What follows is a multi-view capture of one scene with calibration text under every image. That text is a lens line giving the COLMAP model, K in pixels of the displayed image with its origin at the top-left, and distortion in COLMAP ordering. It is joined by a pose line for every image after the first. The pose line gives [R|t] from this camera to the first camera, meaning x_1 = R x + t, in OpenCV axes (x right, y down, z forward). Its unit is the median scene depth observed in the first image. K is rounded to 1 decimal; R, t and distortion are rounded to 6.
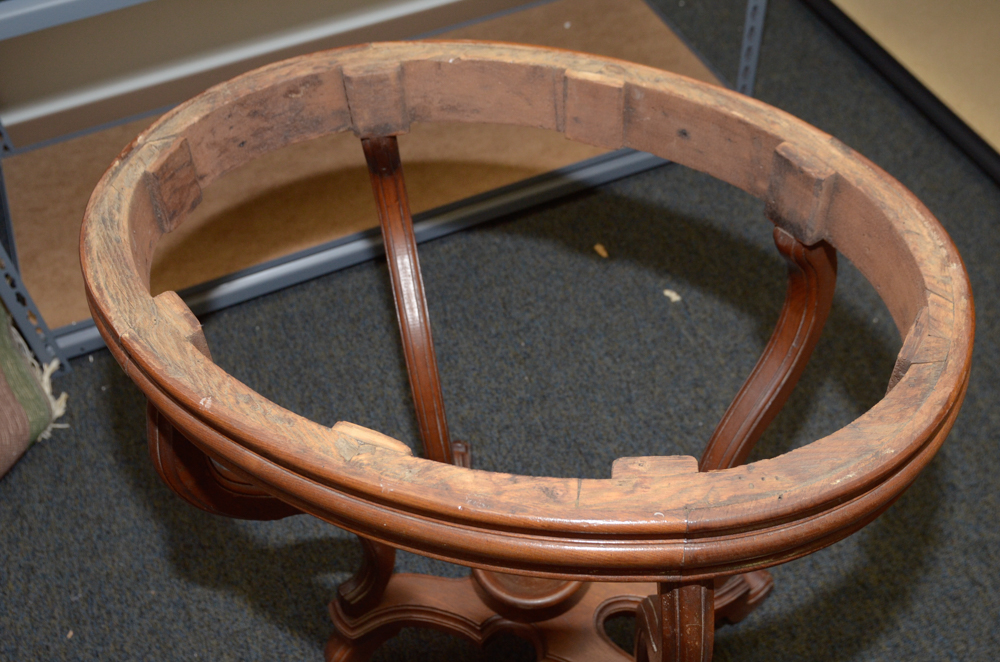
lens RADIAL K [[1042.4, 0, 497.3], [0, 1042.4, 334.4], [0, 0, 1]] dist [-0.037724, 0.000000]
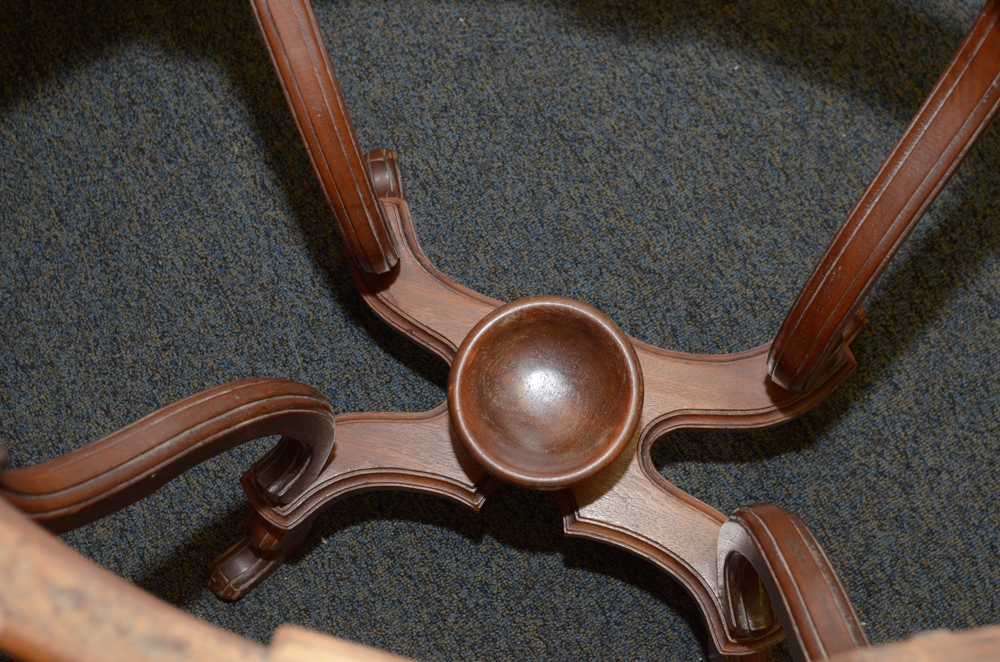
lens RADIAL K [[1311.4, 0, 518.3], [0, 1311.4, 396.4], [0, 0, 1]] dist [-0.004472, 0.000000]
pose [[0.987157, -0.145991, 0.064865, -0.024820], [0.104100, 0.895845, 0.432001, -0.098924], [-0.121177, -0.419701, 0.899537, 0.180157]]
